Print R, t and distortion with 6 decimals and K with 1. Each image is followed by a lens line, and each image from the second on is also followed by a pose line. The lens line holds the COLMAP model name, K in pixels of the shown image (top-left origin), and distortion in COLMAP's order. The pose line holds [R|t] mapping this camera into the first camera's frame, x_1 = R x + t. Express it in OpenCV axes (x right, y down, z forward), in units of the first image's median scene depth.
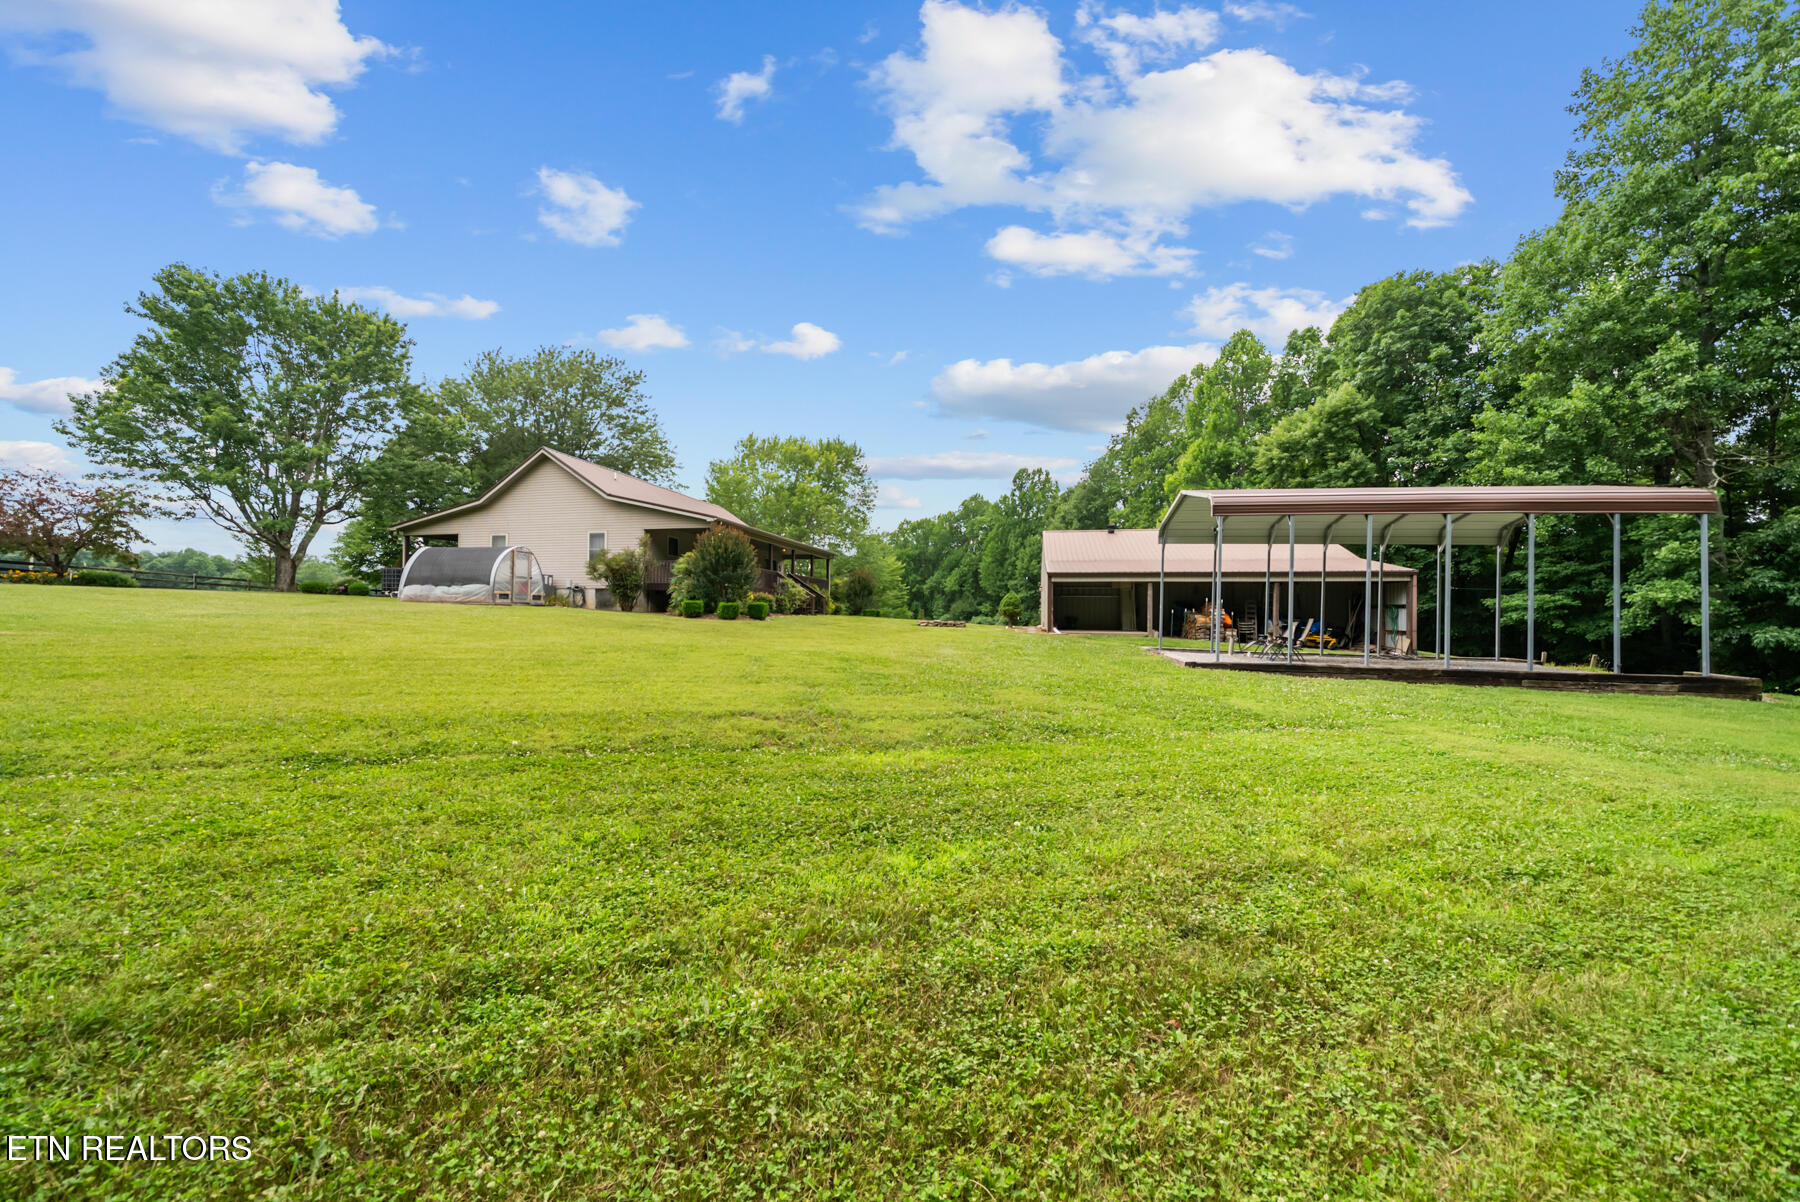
lens RADIAL K [[628.1, 0, 895.3], [0, 628.1, 603.4], [0, 0, 1]] dist [-0.005580, 0.000341]
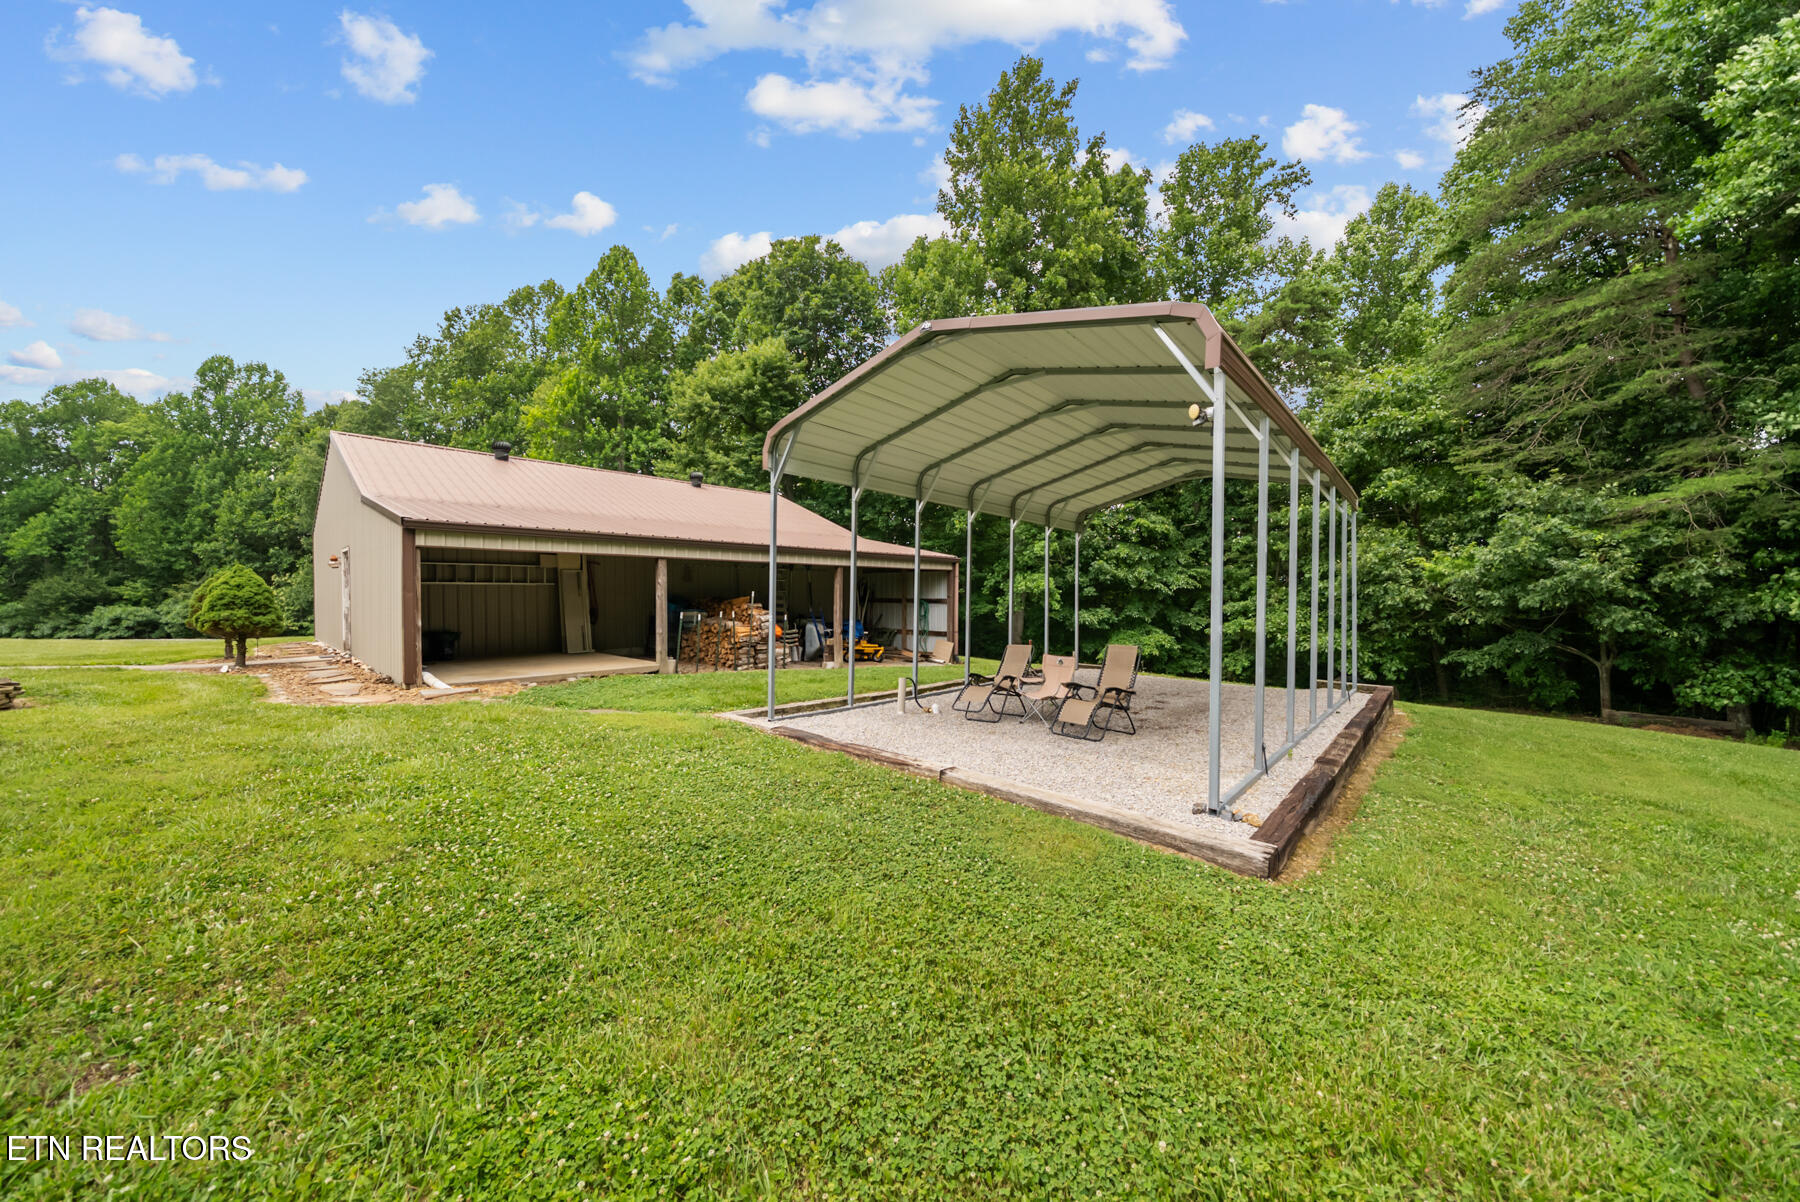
lens RADIAL K [[628.1, 0, 895.3], [0, 628.1, 603.4], [0, 0, 1]] dist [-0.005580, 0.000341]
pose [[0.515368, -0.021125, 0.856708, 0.039384], [-0.008731, 0.999515, 0.029899, -0.007430], [-0.856924, -0.022888, 0.514934, 0.287436]]
